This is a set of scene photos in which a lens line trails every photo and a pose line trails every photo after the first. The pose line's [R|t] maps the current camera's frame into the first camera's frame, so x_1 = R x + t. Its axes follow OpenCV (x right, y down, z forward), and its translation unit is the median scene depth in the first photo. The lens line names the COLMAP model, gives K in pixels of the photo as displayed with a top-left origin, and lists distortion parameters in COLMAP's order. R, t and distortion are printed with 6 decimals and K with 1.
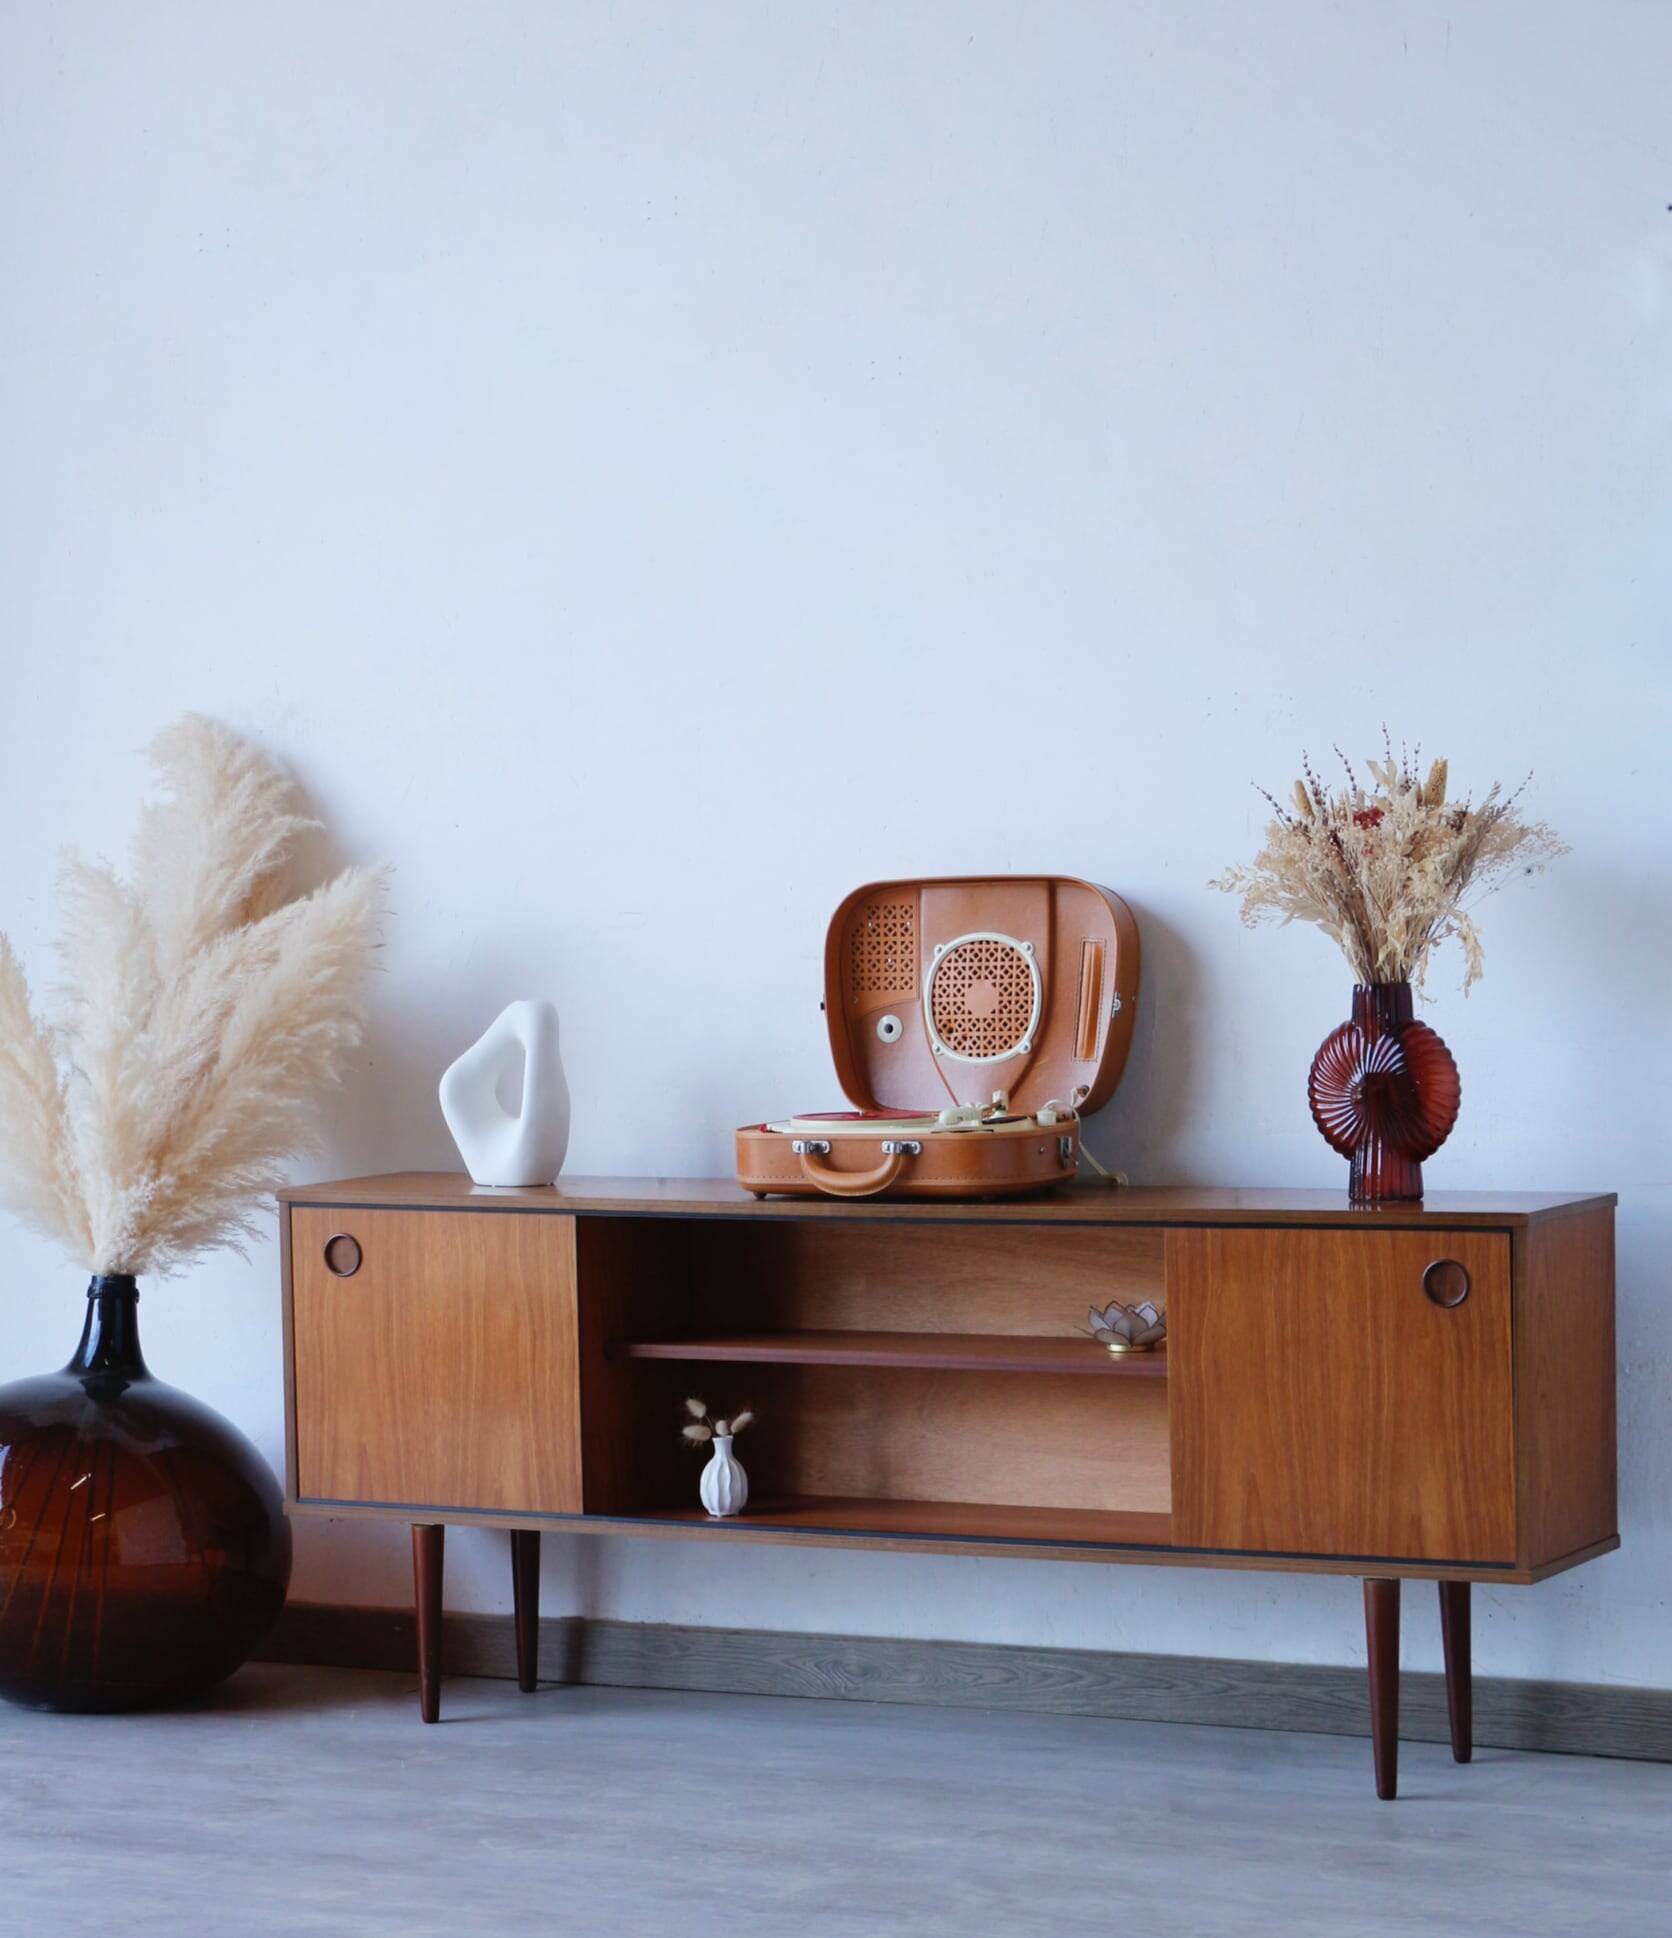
lens RADIAL K [[4743.1, 0, 828.5], [0, 4743.1, 1167.8], [0, 0, 1]] dist [0.107040, 0.775884]
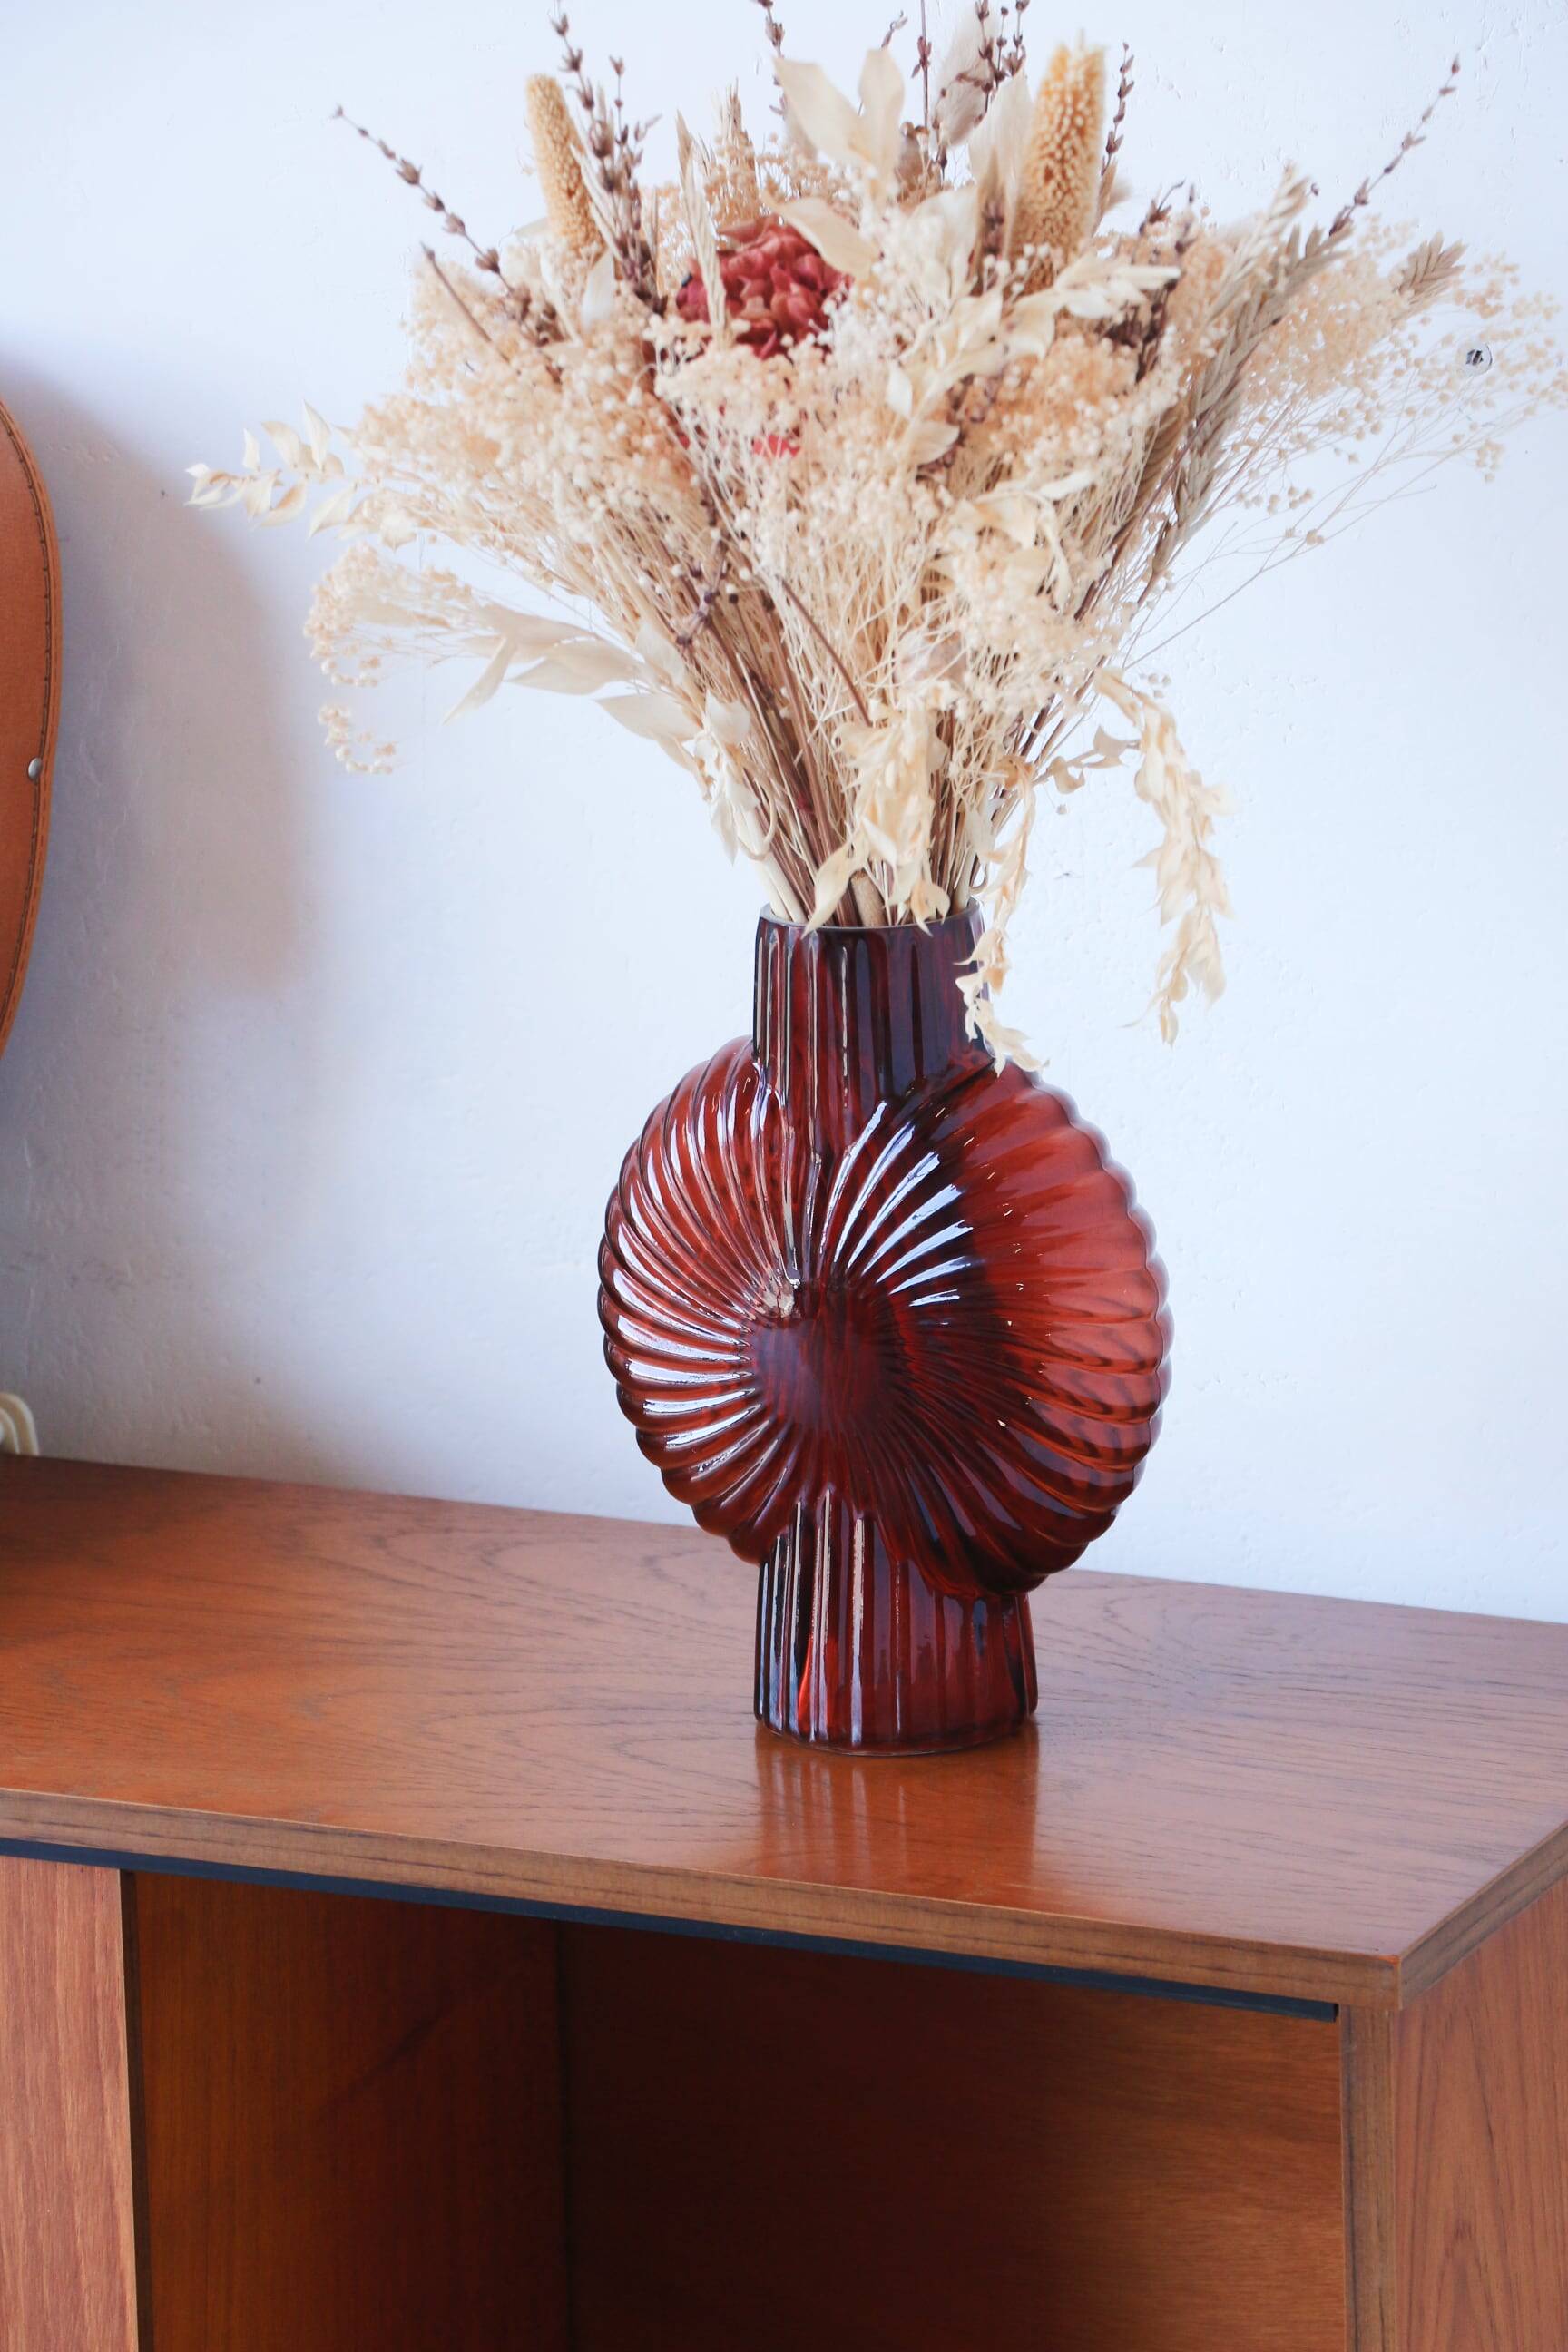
lens RADIAL K [[9277.5, 0, 781.5], [0, 9277.5, 1220.1], [0, 0, 1]] dist [0.901223, 2.911806]
pose [[0.999581, -0.013629, 0.025545, 0.091954], [0.008763, 0.983310, 0.181728, -0.105491], [-0.027595, -0.181428, 0.983017, 0.469486]]
